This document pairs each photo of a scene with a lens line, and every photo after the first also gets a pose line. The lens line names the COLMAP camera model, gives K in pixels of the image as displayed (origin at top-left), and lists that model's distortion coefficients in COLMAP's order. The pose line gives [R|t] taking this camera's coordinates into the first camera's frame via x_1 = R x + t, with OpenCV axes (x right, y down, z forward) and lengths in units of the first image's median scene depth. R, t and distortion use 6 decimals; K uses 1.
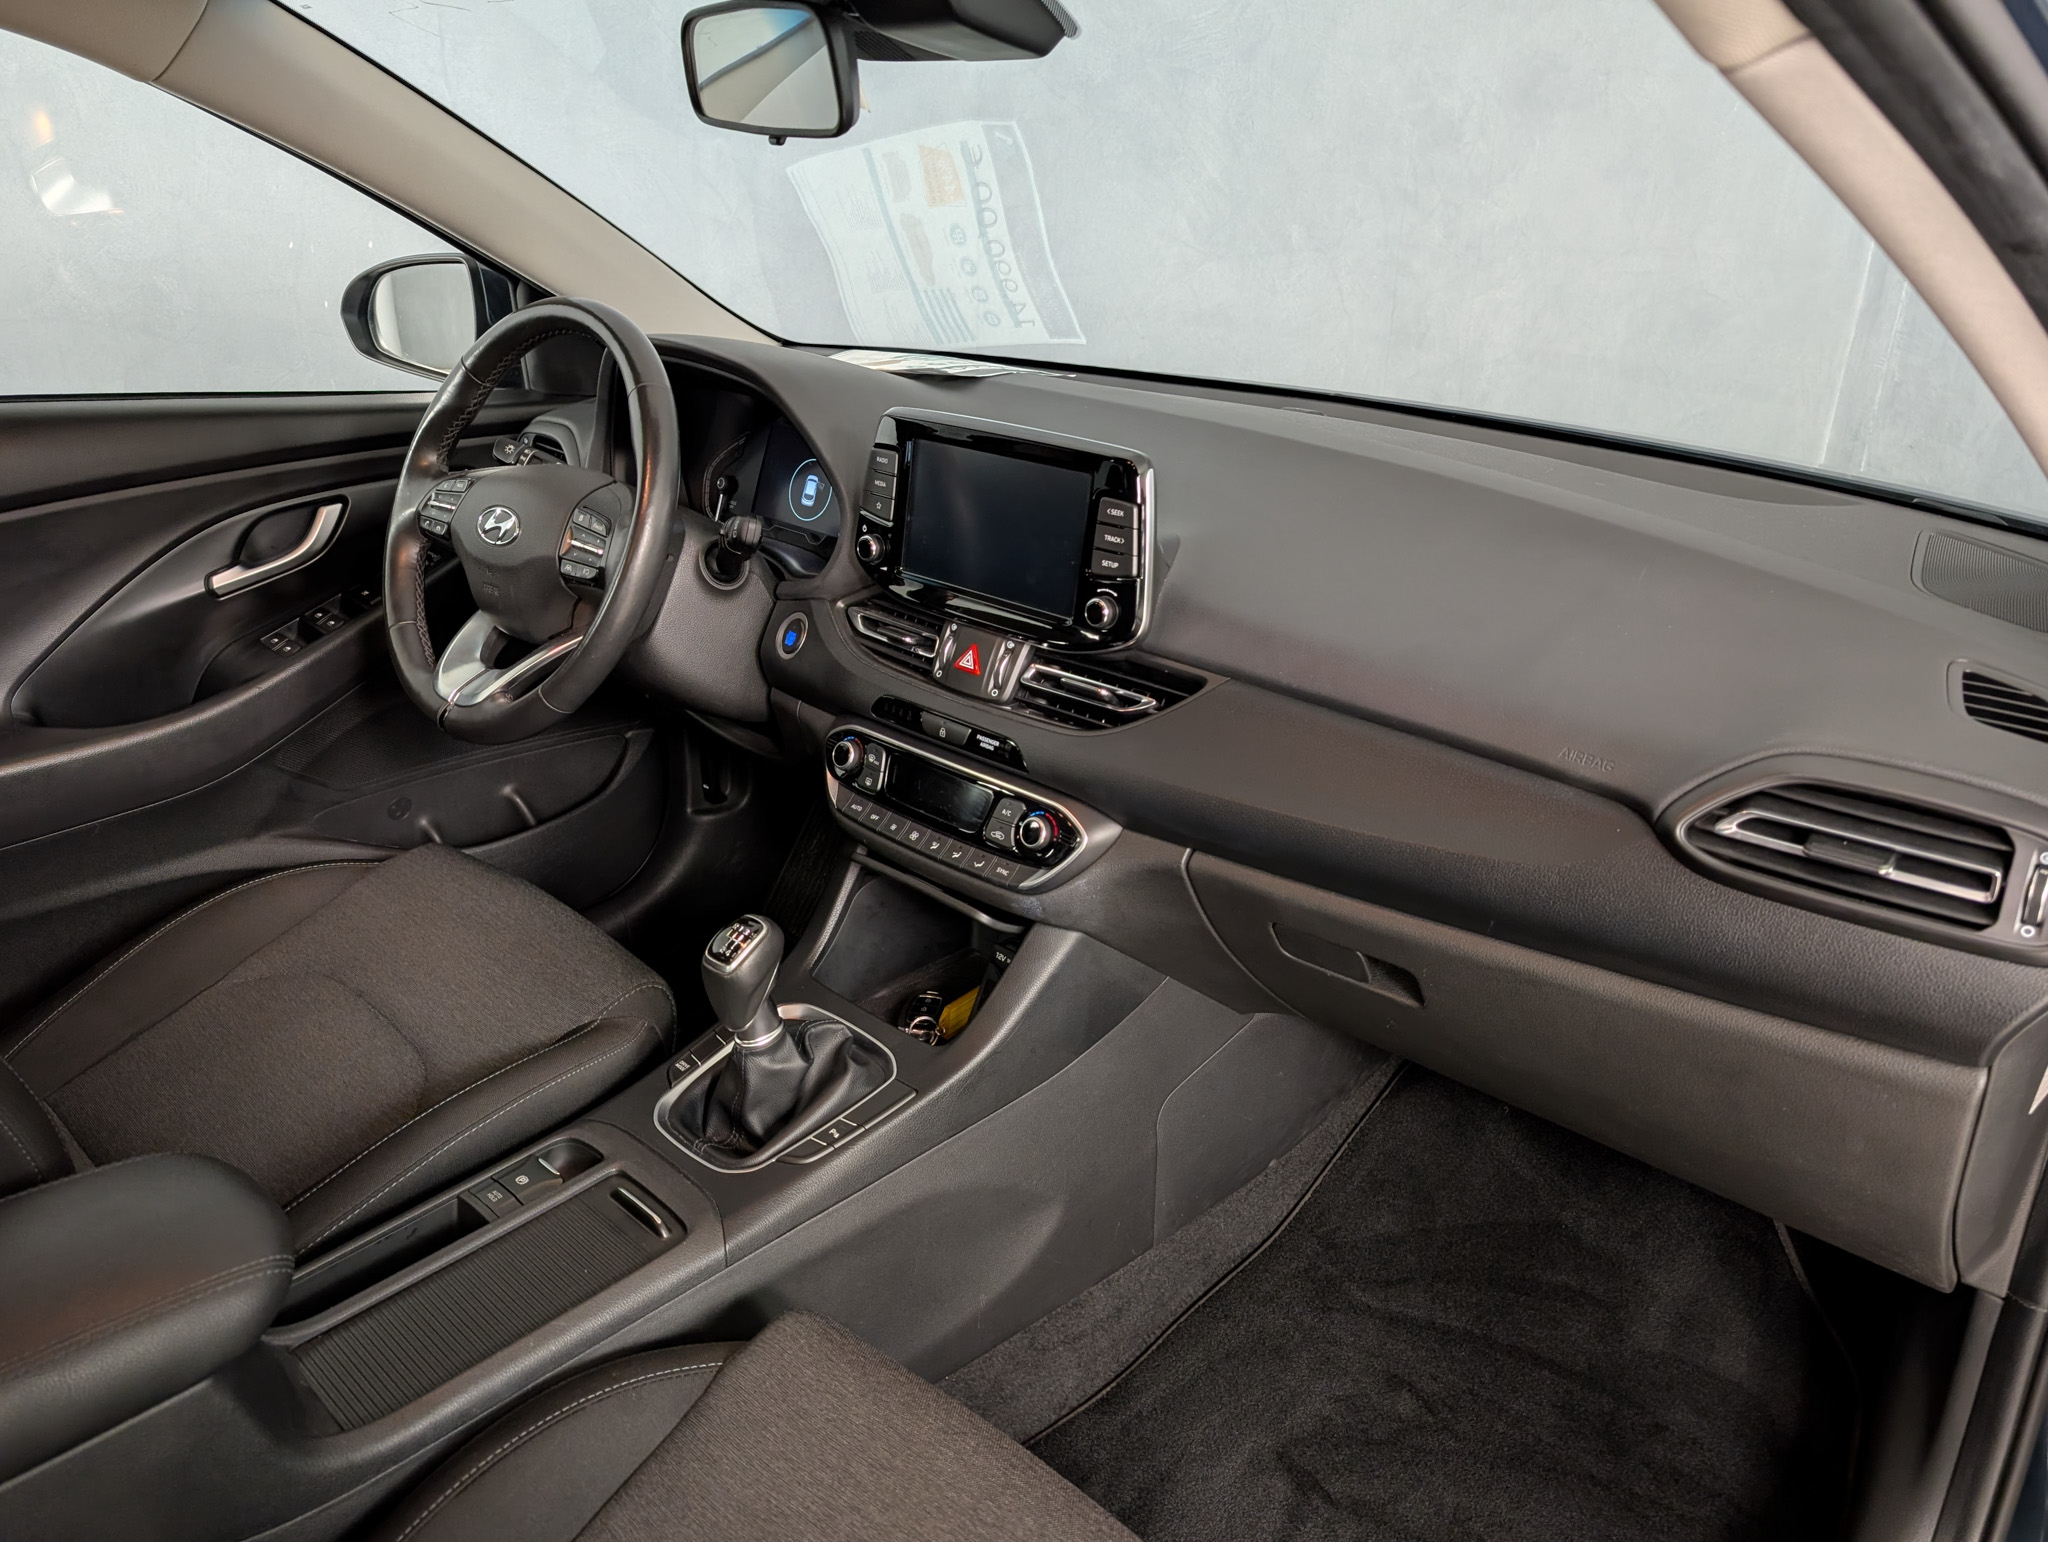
lens RADIAL K [[1461.0, 0, 1024.0], [0, 1461.0, 771.0], [0, 0, 1]] dist [0.037200, -0.001699]
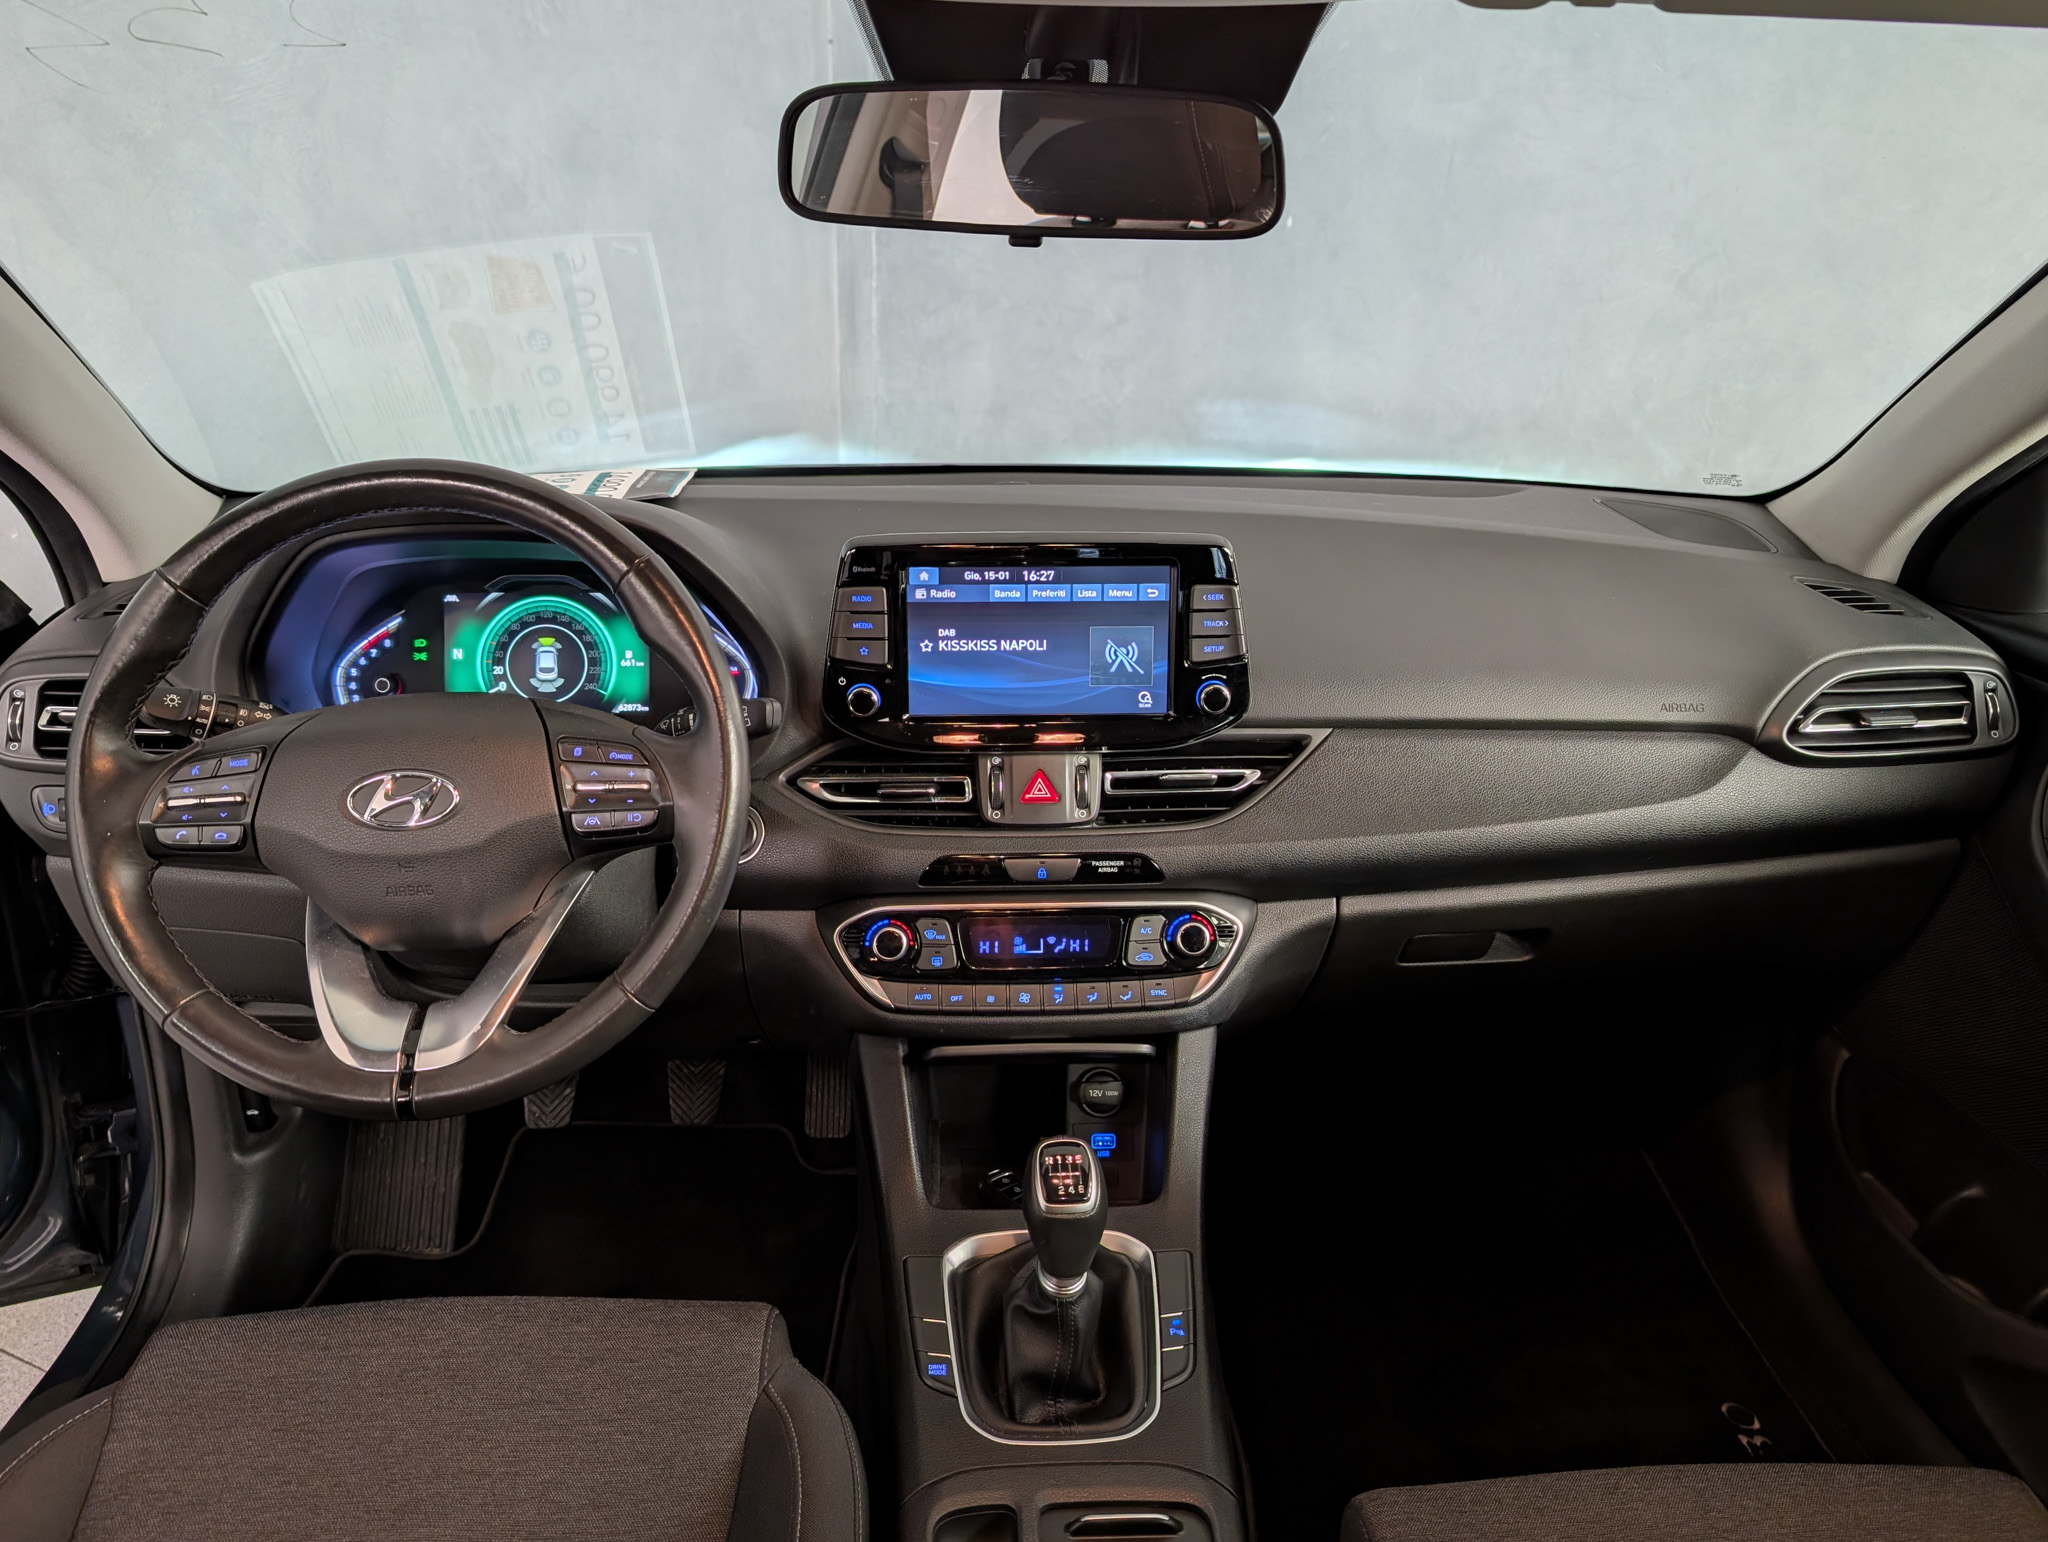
lens RADIAL K [[1461.0, 0, 1024.0], [0, 1461.0, 771.0], [0, 0, 1]] dist [0.037200, -0.001699]
pose [[0.710383, -0.266881, 0.651253, -0.626166], [0.286350, 0.954867, 0.078952, -0.159264], [-0.642930, 0.130400, 0.754743, 0.312312]]
